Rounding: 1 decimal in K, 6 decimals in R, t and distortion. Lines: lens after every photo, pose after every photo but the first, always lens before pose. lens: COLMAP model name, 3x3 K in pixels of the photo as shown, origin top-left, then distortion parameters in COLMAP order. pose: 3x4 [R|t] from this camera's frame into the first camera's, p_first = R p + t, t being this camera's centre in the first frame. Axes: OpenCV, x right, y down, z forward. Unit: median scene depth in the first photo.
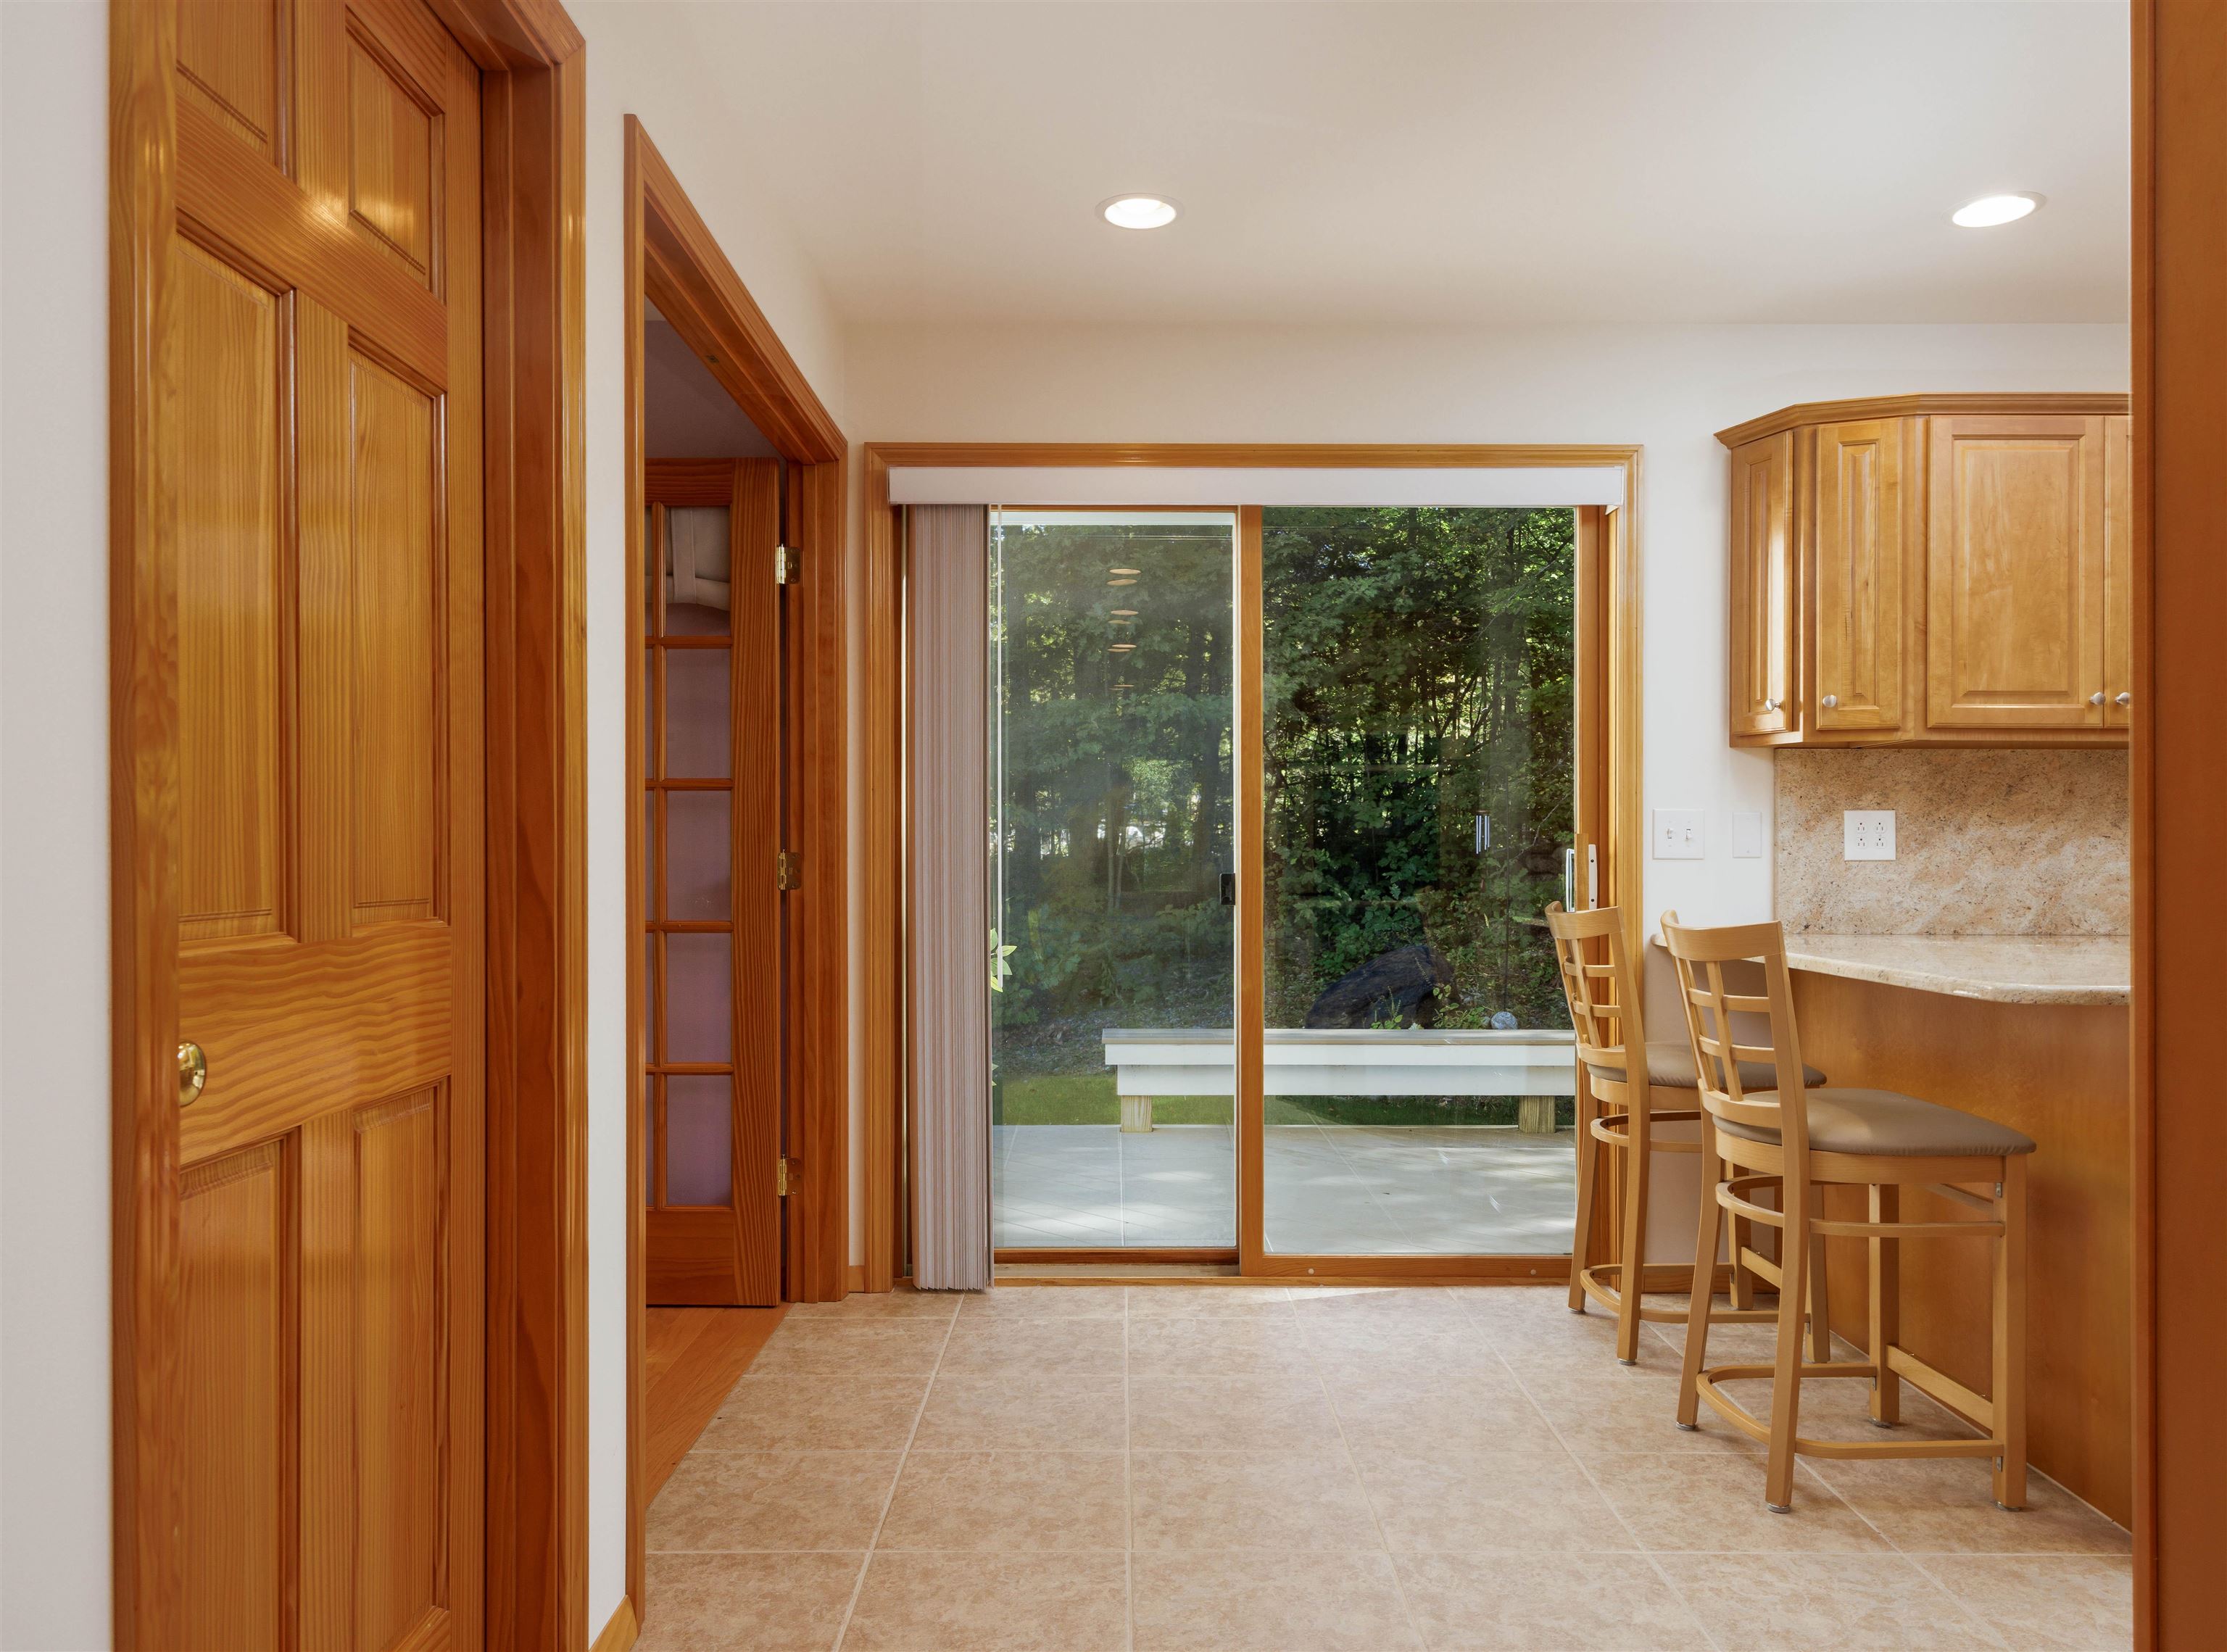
lens RADIAL K [[1595.6, 0, 1100.7], [0, 1595.6, 846.4], [0, 0, 1]] dist [0.000821, -0.002917]
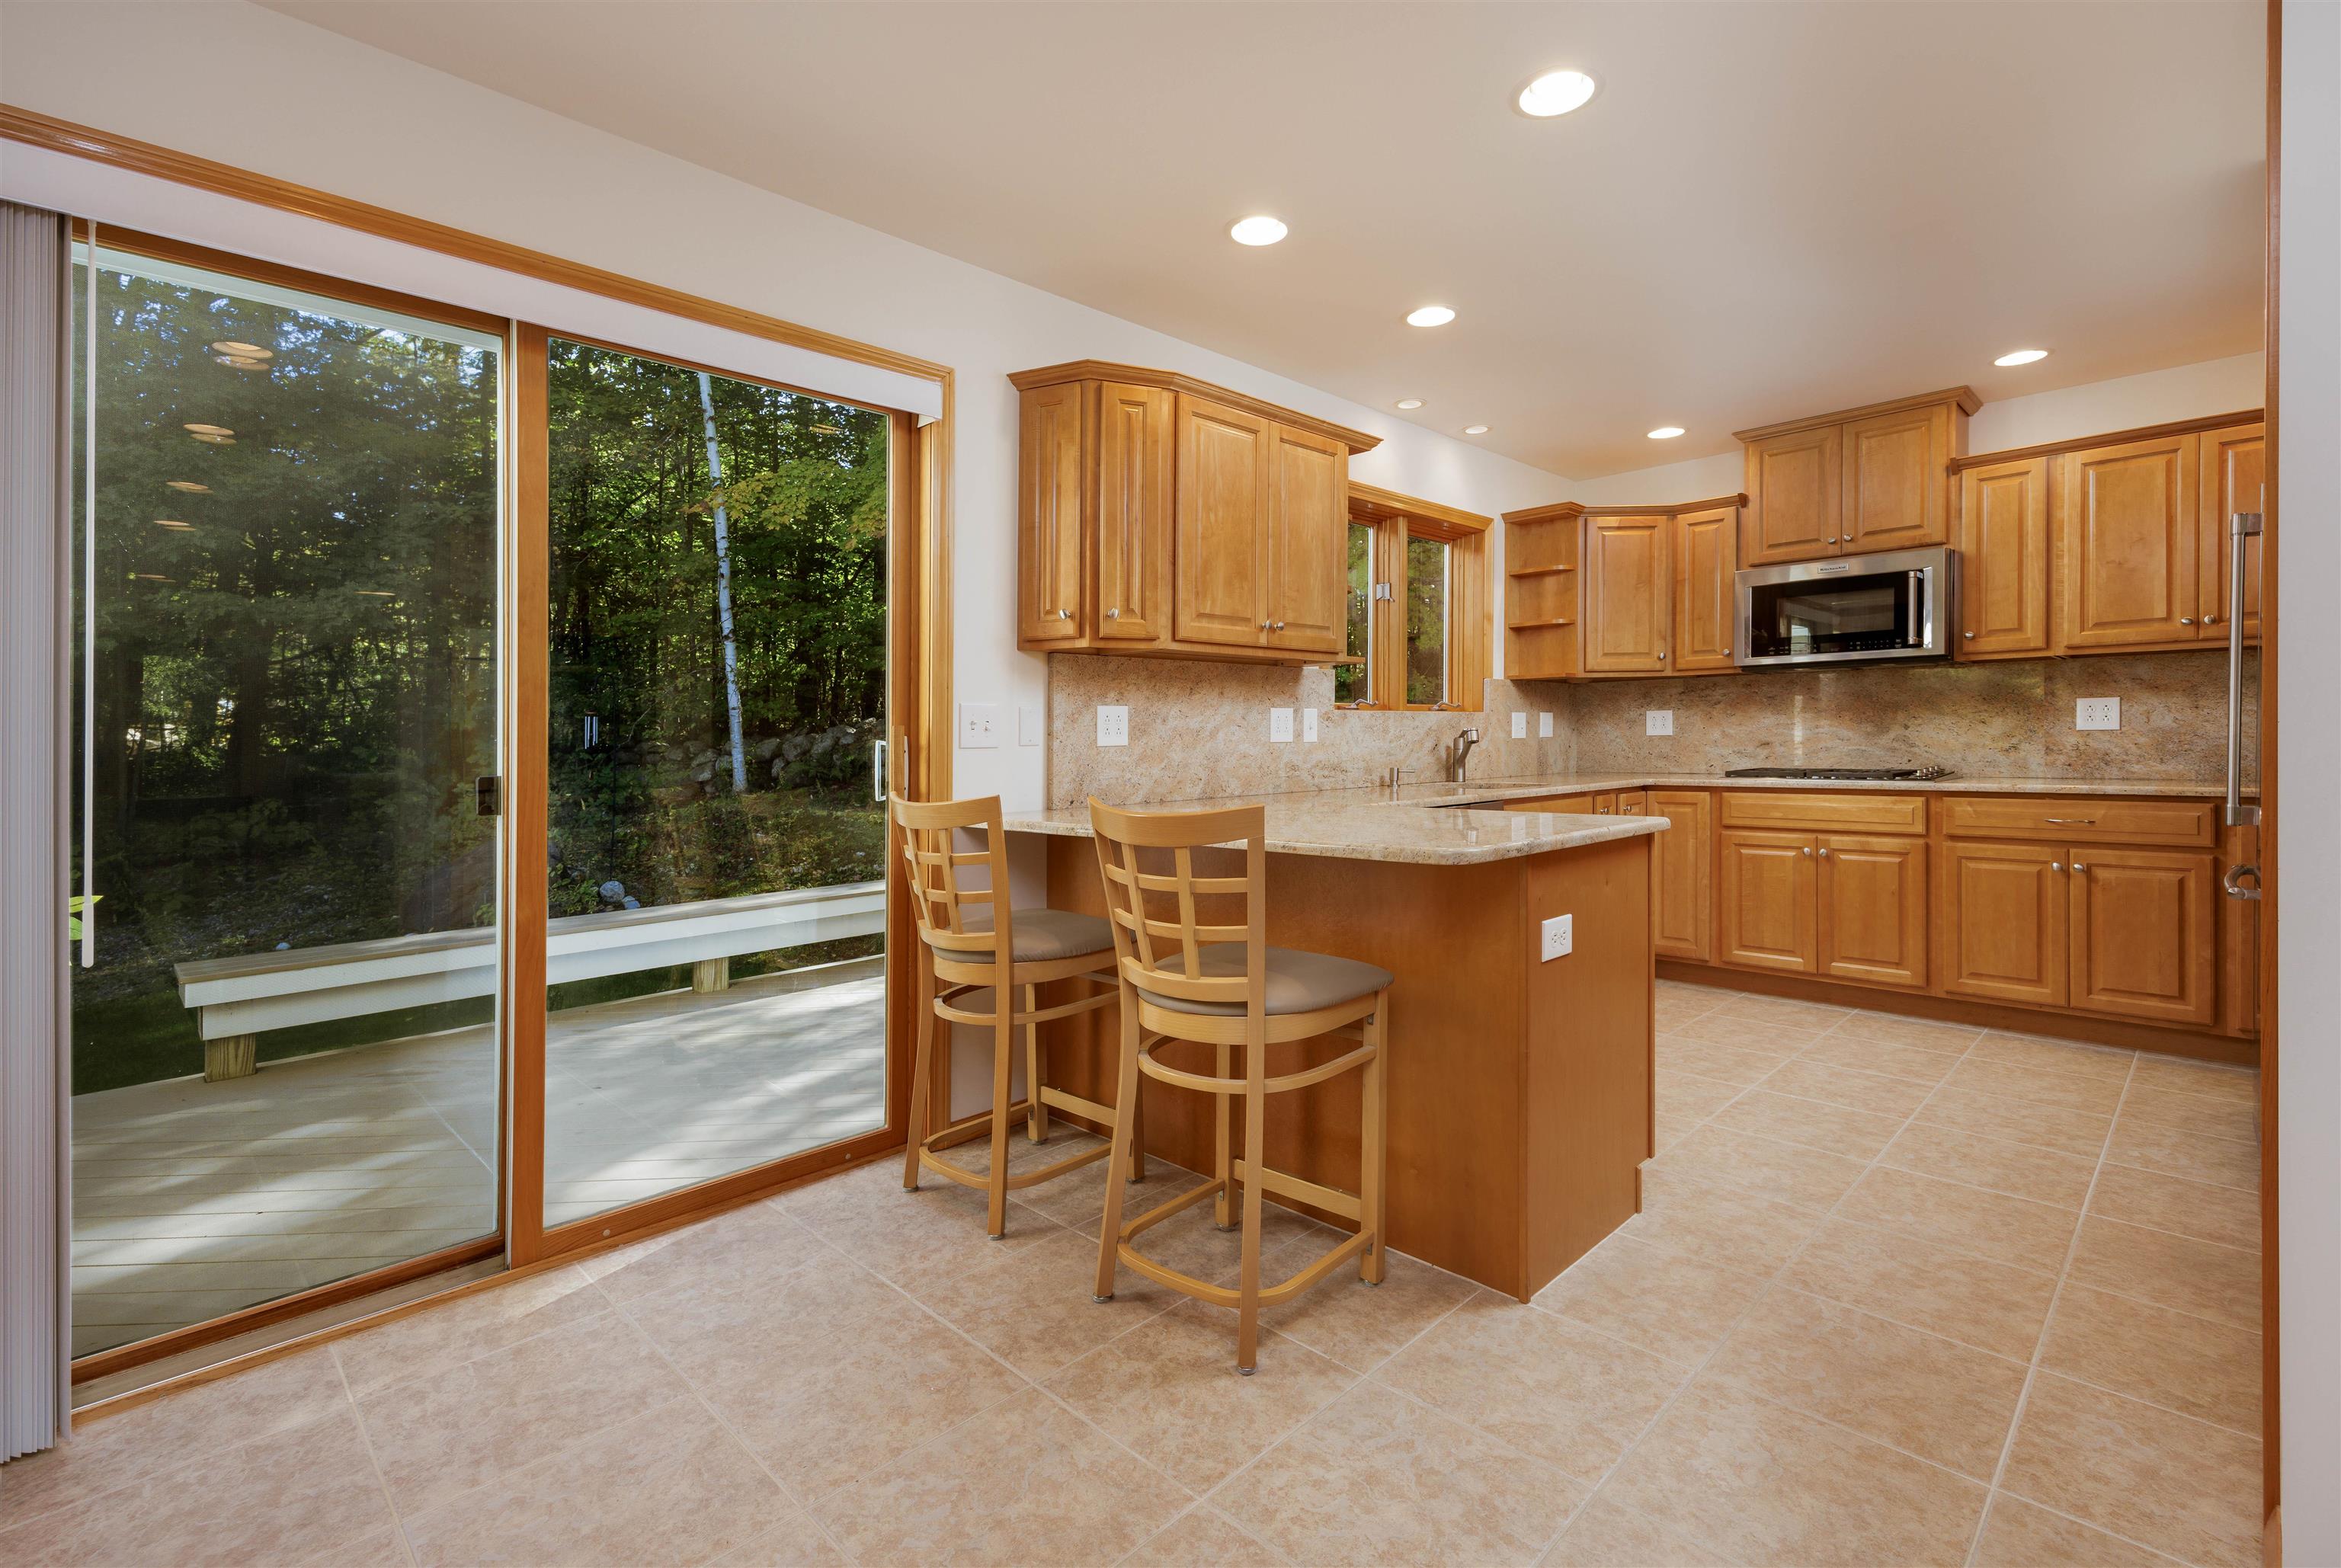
lens RADIAL K [[1056.5, 0, 1189.3], [0, 1056.5, 728.9], [0, 0, 1]] dist [0.017743, -0.003893]
pose [[0.688697, -0.007528, 0.725010, -0.071897], [0.016303, 0.999854, -0.005105, 0.000680], [-0.724866, 0.015336, 0.688719, 0.391632]]
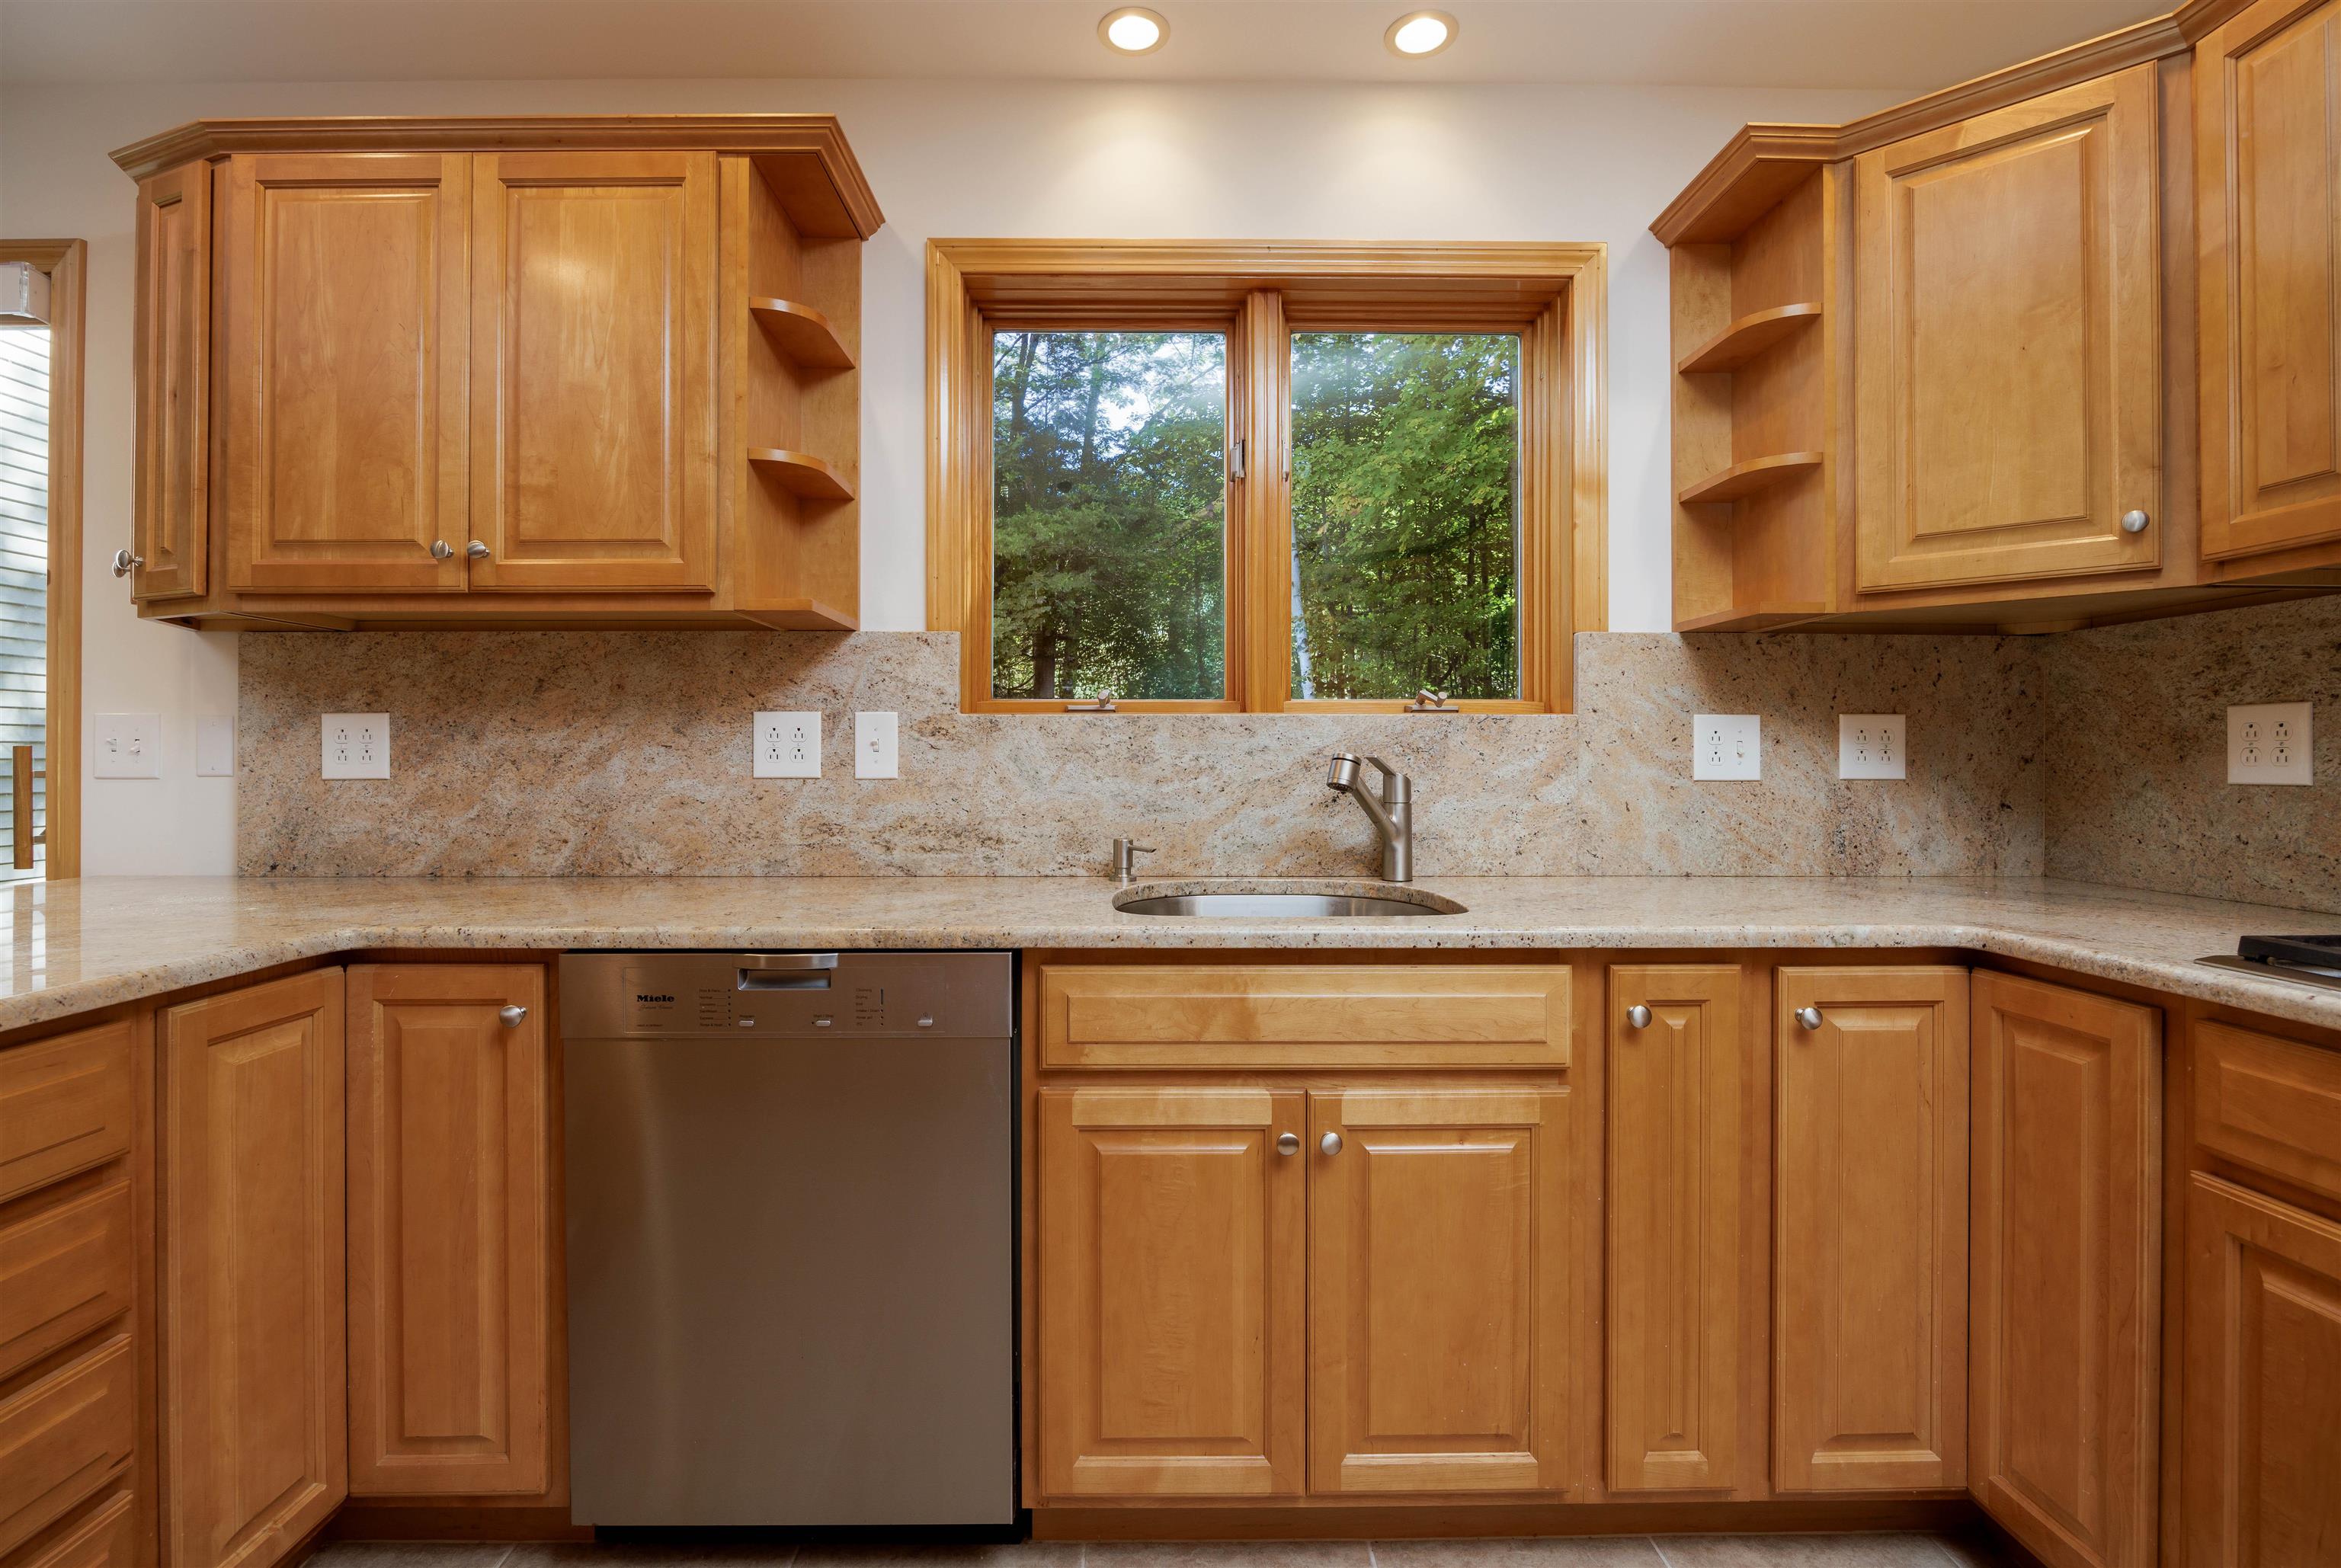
lens RADIAL K [[1090.6, 0, 1223.7], [0, 1090.6, 732.2], [0, 0, 1]] dist [-0.011576, -0.000907]
pose [[0.999487, -0.002791, 0.031894, 0.876712], [0.003479, 0.999762, -0.021543, -0.000884], [-0.031826, 0.021643, 0.999259, 0.475800]]
